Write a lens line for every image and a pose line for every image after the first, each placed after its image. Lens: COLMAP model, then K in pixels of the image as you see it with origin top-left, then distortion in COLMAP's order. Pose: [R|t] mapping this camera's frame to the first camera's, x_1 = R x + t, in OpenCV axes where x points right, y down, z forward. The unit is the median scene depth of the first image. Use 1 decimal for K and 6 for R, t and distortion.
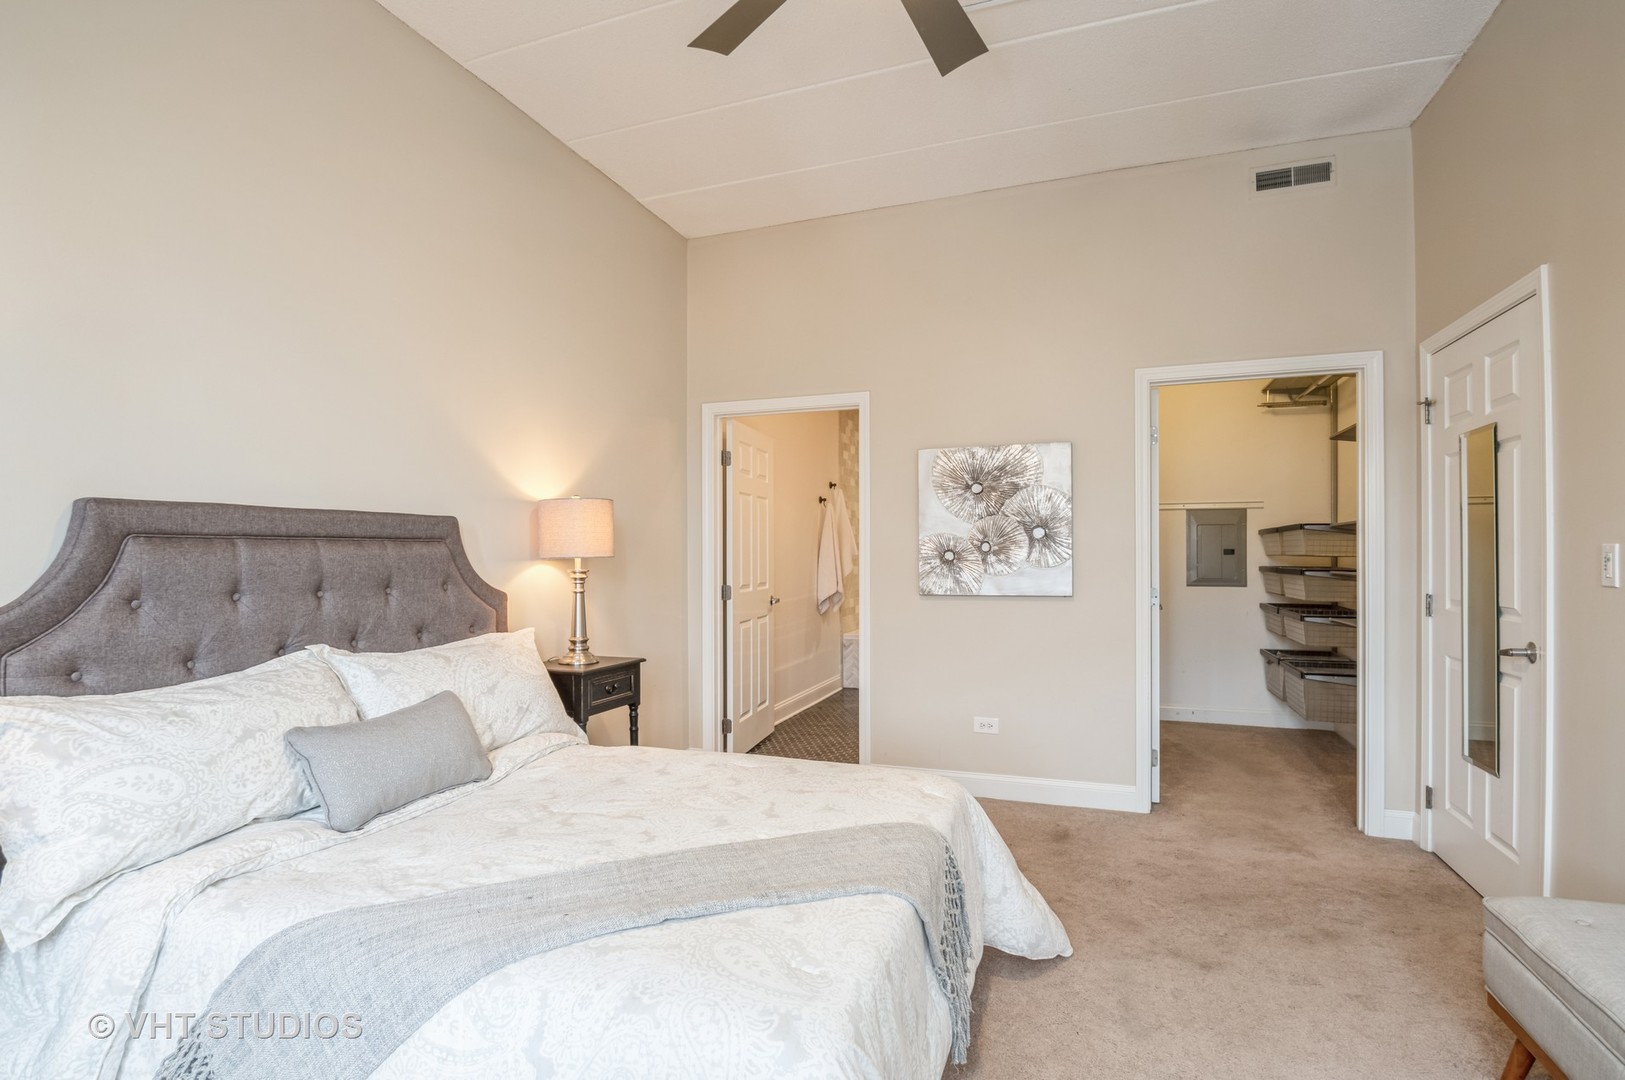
lens RADIAL K [[812.9, 0, 806.8], [0, 812.9, 546.8], [0, 0, 1]] dist [-0.010206, -0.001625]
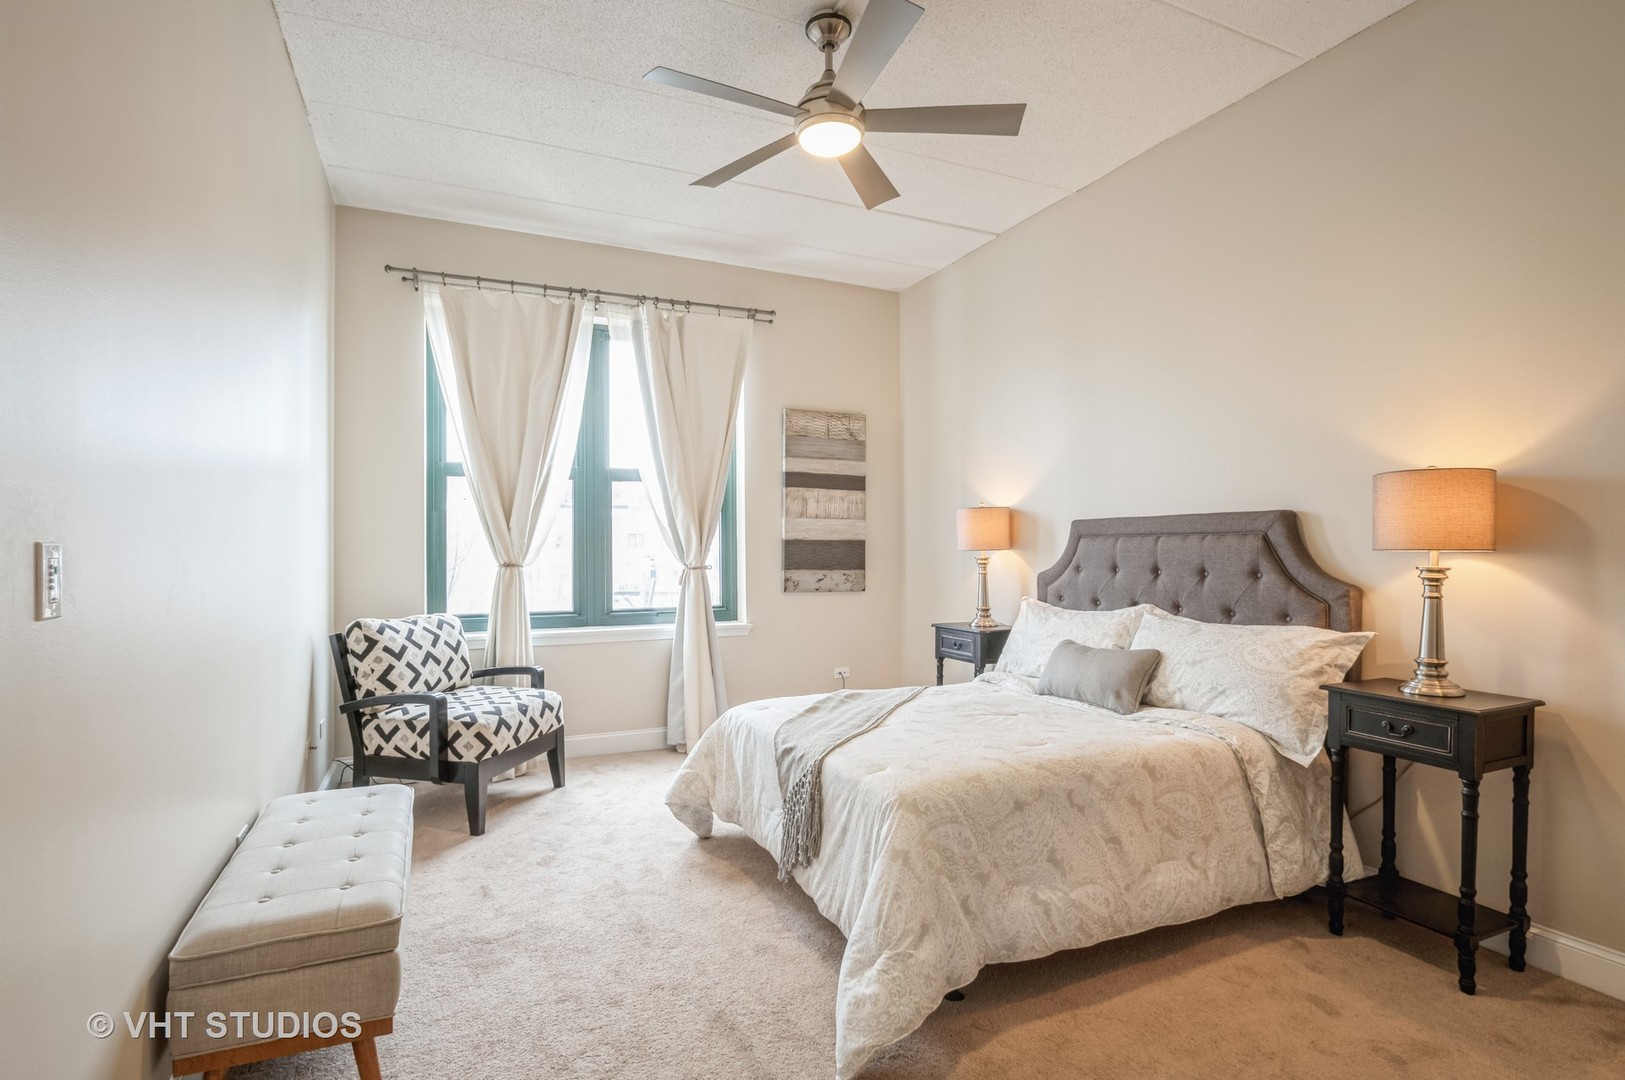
lens RADIAL K [[812.9, 0, 811.4], [0, 812.9, 544.7], [0, 0, 1]] dist [-0.010206, -0.001625]
pose [[-0.716092, 0.002076, -0.698003, 0.811845], [0.009290, 0.999935, -0.006556, 0.009458], [0.697944, -0.011179, -0.716065, 1.440370]]
